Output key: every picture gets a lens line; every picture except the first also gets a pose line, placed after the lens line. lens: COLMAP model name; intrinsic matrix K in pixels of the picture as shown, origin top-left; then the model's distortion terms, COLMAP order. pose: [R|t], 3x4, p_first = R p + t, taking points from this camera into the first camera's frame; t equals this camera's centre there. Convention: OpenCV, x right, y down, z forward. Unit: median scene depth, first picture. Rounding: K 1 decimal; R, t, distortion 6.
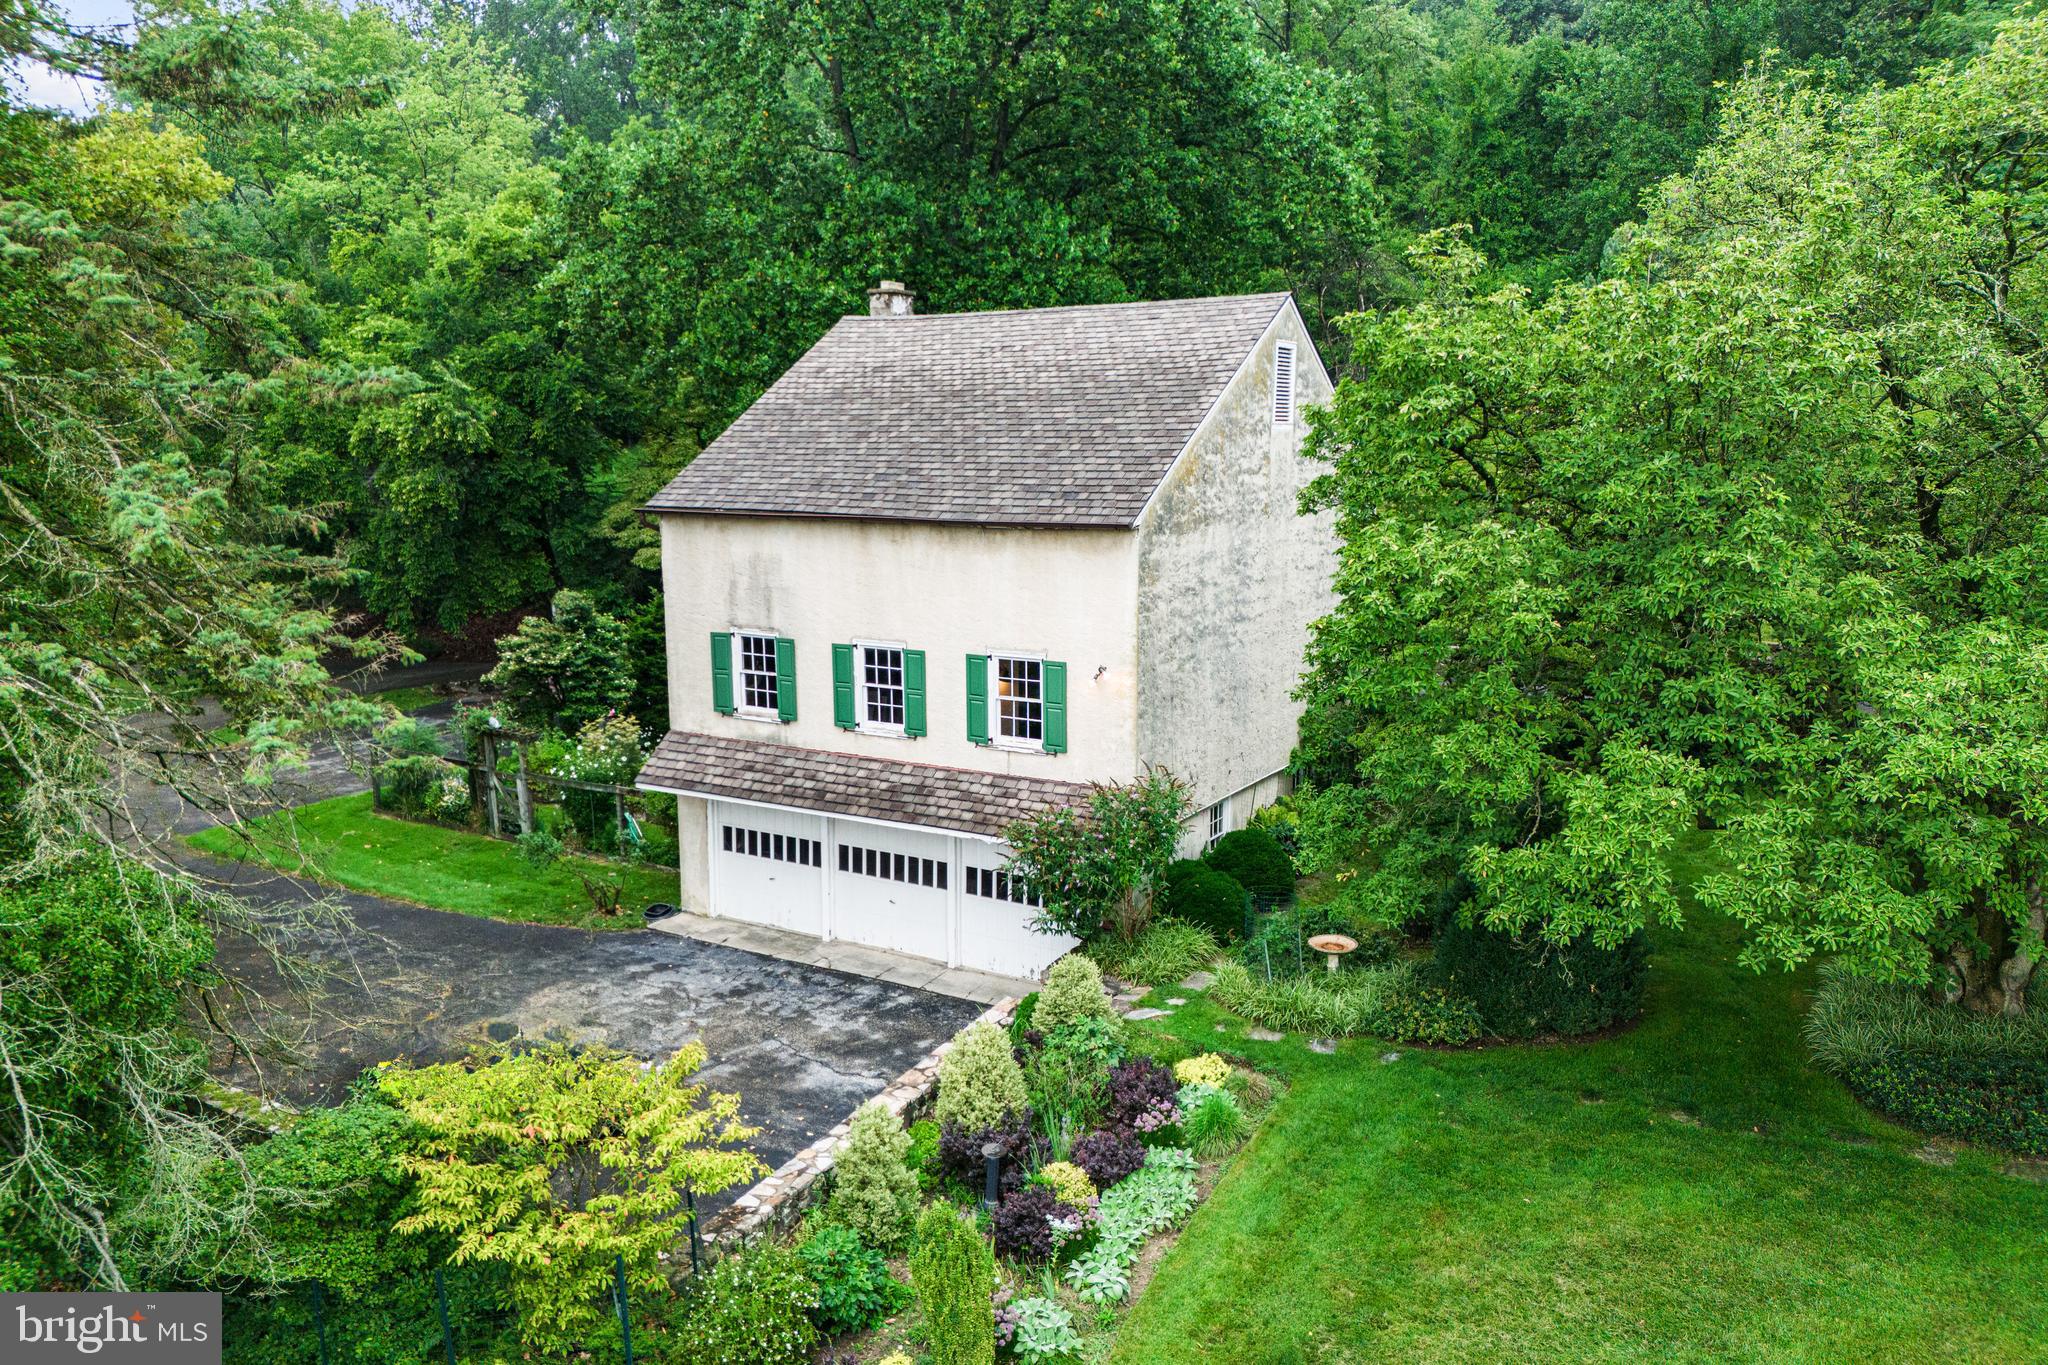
lens RADIAL K [[1529.3, 0, 1025.0], [0, 1529.3, 679.1], [0, 0, 1]] dist [0.073387, 0.000293]
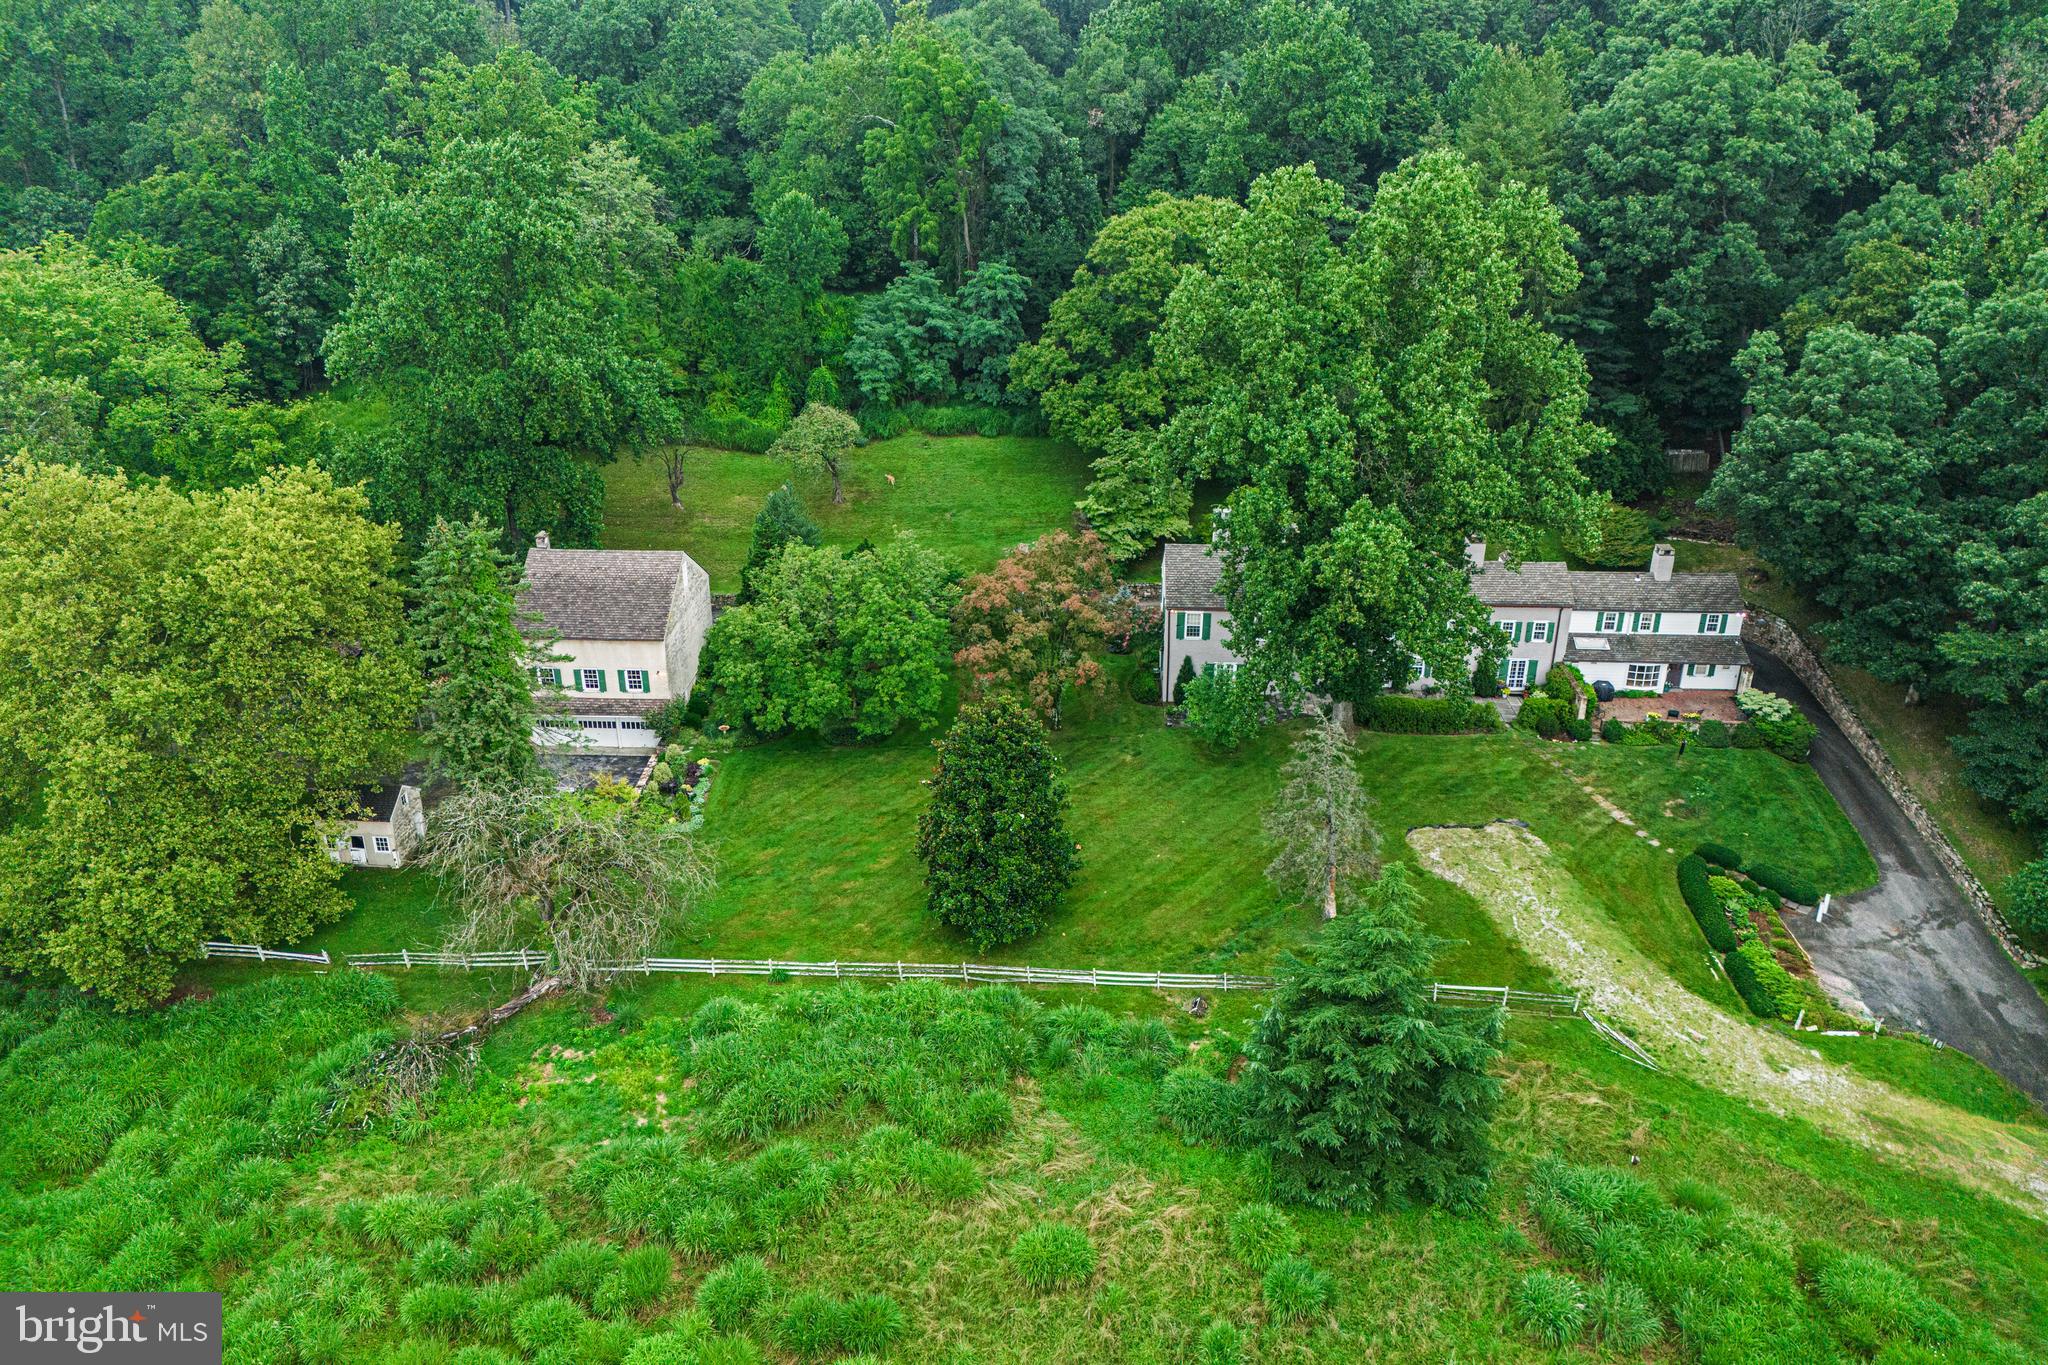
lens RADIAL K [[1529.3, 0, 1026.5], [0, 1529.3, 670.3], [0, 0, 1]] dist [0.073387, 0.000293]
pose [[0.883687, -0.181952, 0.431265, -0.813871], [0.078064, 0.965740, 0.247492, -0.910515], [-0.461522, -0.185039, 0.867616, -2.881924]]
